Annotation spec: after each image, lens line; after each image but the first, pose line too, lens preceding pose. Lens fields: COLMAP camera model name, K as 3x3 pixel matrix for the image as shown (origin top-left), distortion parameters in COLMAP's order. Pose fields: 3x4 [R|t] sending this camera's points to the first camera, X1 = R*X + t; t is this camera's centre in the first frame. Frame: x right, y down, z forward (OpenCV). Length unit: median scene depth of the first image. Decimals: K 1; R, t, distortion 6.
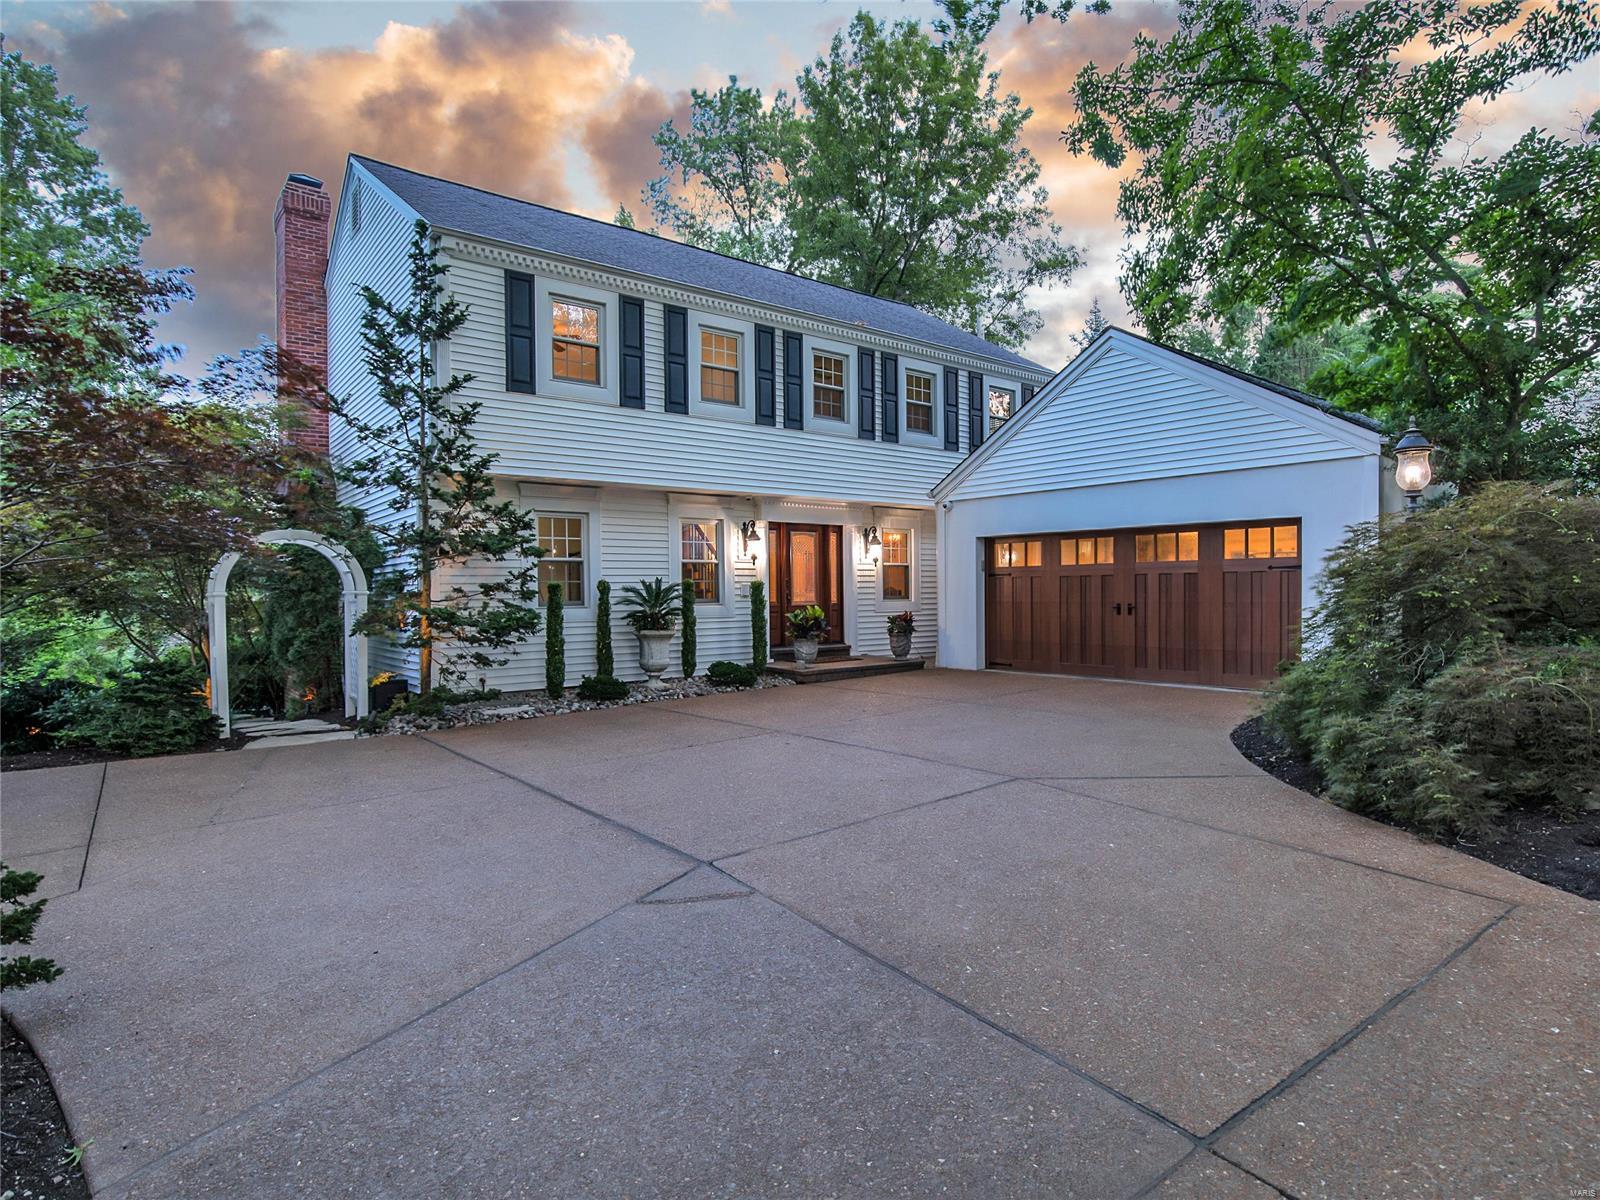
lens RADIAL K [[800.6, 0, 799.6], [0, 800.6, 608.0], [0, 0, 1]] dist [-0.034053, 0.001183]
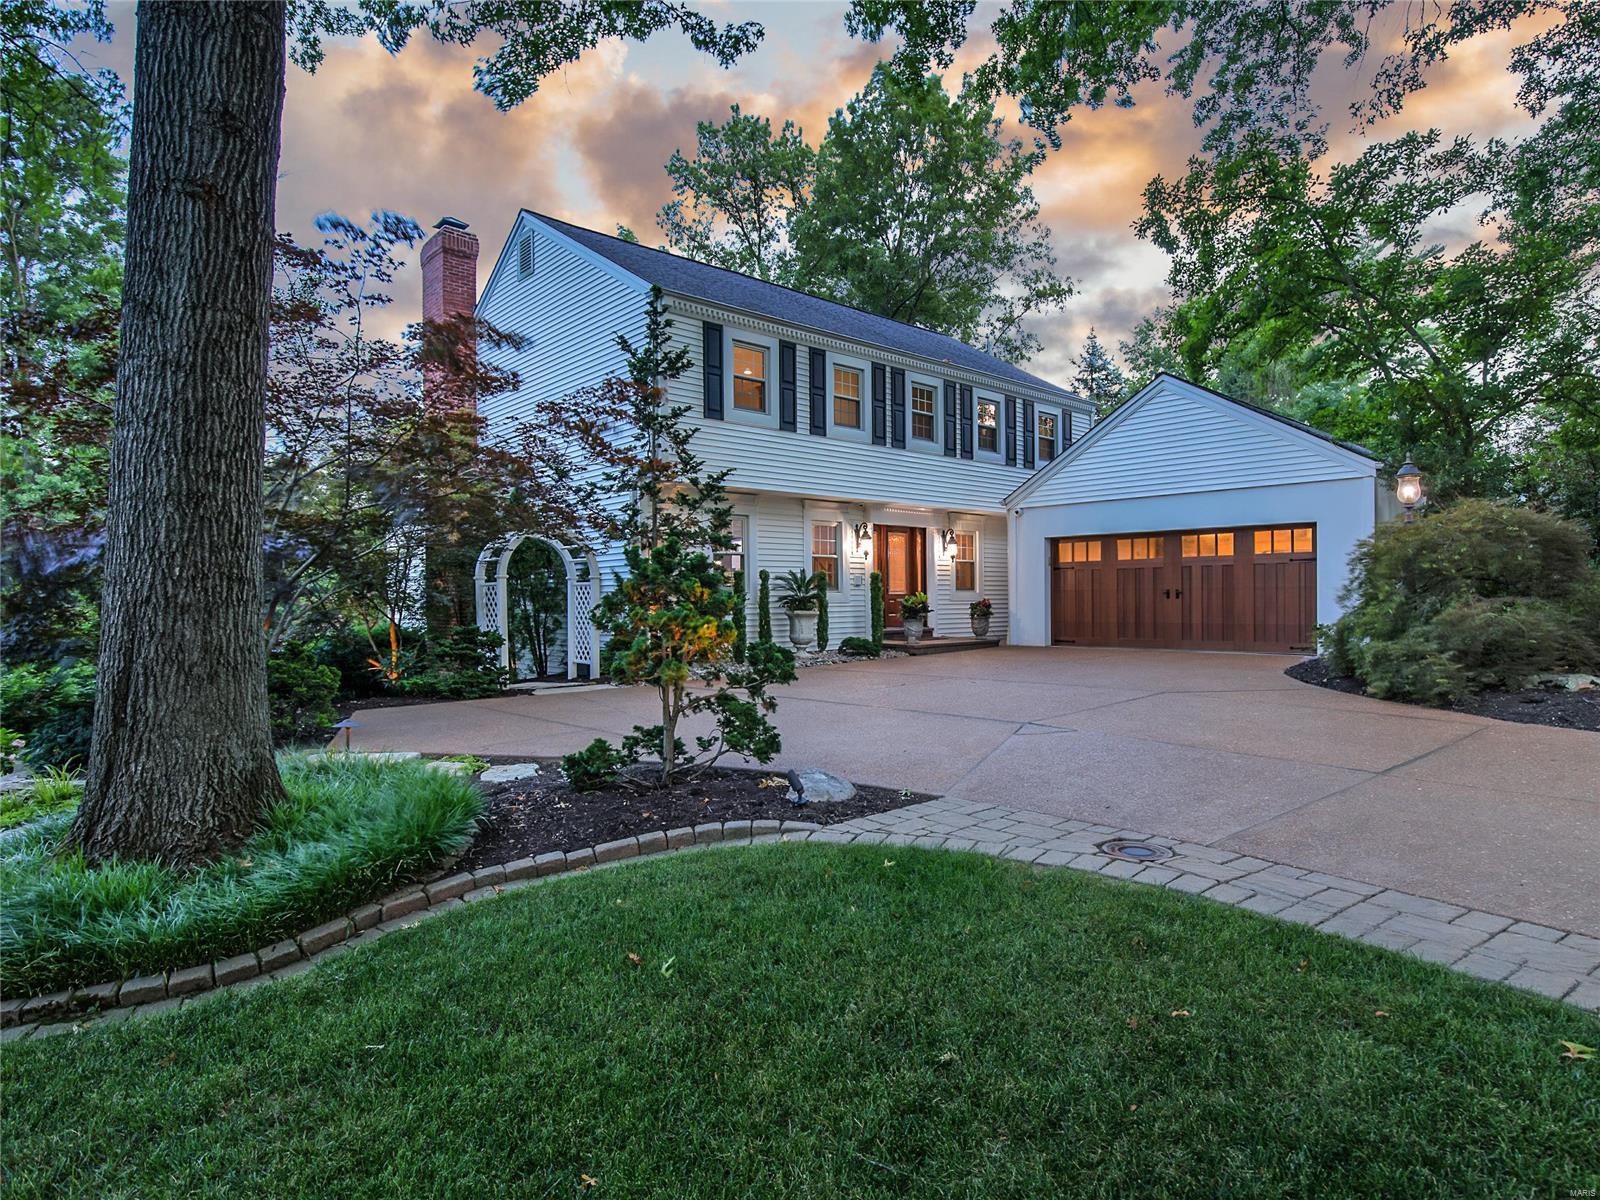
lens RADIAL K [[812.1, 0, 800.0], [0, 812.1, 600.0], [0, 0, 1]] dist [-0.031152, -0.000524]
pose [[0.998409, 0.000499, 0.056389, -0.226427], [0.000550, 0.999827, -0.018586, 0.030239], [-0.056388, 0.018588, 0.998236, -0.219133]]
